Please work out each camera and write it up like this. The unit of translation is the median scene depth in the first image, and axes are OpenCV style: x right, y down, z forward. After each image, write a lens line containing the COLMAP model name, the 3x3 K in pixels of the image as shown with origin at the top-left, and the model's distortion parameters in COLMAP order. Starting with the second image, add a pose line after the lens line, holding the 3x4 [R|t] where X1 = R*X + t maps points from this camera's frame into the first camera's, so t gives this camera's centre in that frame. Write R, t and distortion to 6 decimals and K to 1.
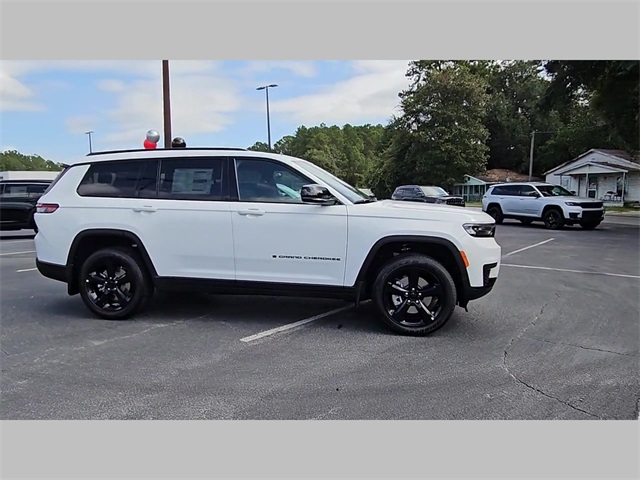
lens RADIAL K [[476.9, 0, 273.2], [0, 476.9, 240.3], [0, 0, 1]] dist [0.001389, -0.000363]
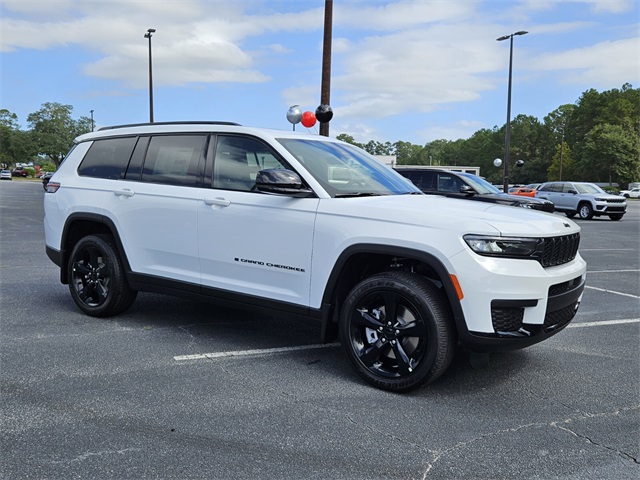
lens RADIAL K [[621.0, 0, 266.3], [0, 621.0, 240.9], [0, 0, 1]] dist [0.060003, -0.011017]
pose [[0.904453, 0.076396, -0.419677, 0.103151], [-0.078942, 0.996815, 0.011326, -0.002642], [0.419206, 0.022887, 0.907603, 0.020091]]
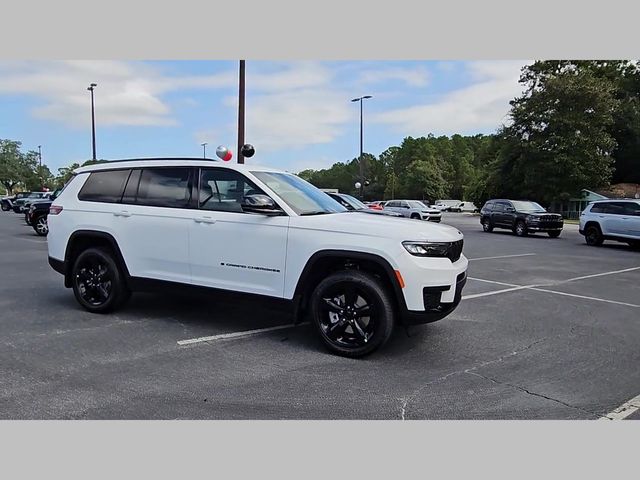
lens RADIAL K [[465.5, 0, 267.0], [0, 465.5, 236.9], [0, 0, 1]] dist [0.005184, 0.000383]
pose [[0.967477, 0.046328, -0.248681, 0.073910], [-0.052332, 0.998475, -0.017582, -0.002581], [0.247487, 0.030024, 0.968426, 0.012306]]
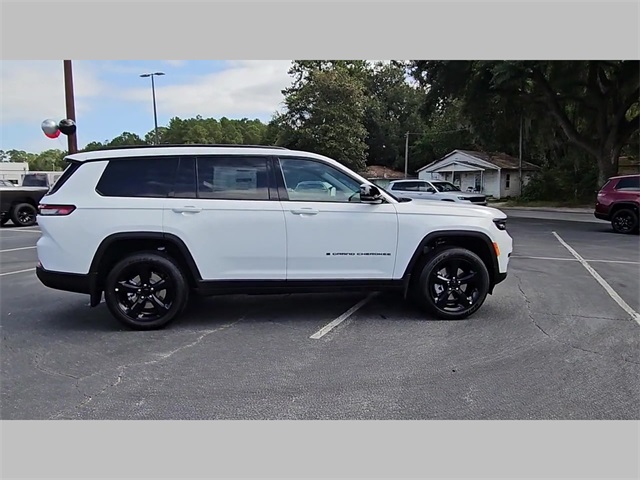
lens RADIAL K [[488.2, 0, 289.3], [0, 488.2, 238.7], [0, 0, 1]] dist [0.007507, 0.002287]
pose [[0.951580, -0.031481, 0.305785, -0.086776], [0.029511, 0.999503, 0.011064, -0.002887], [-0.305982, -0.001504, 0.952036, 0.004906]]
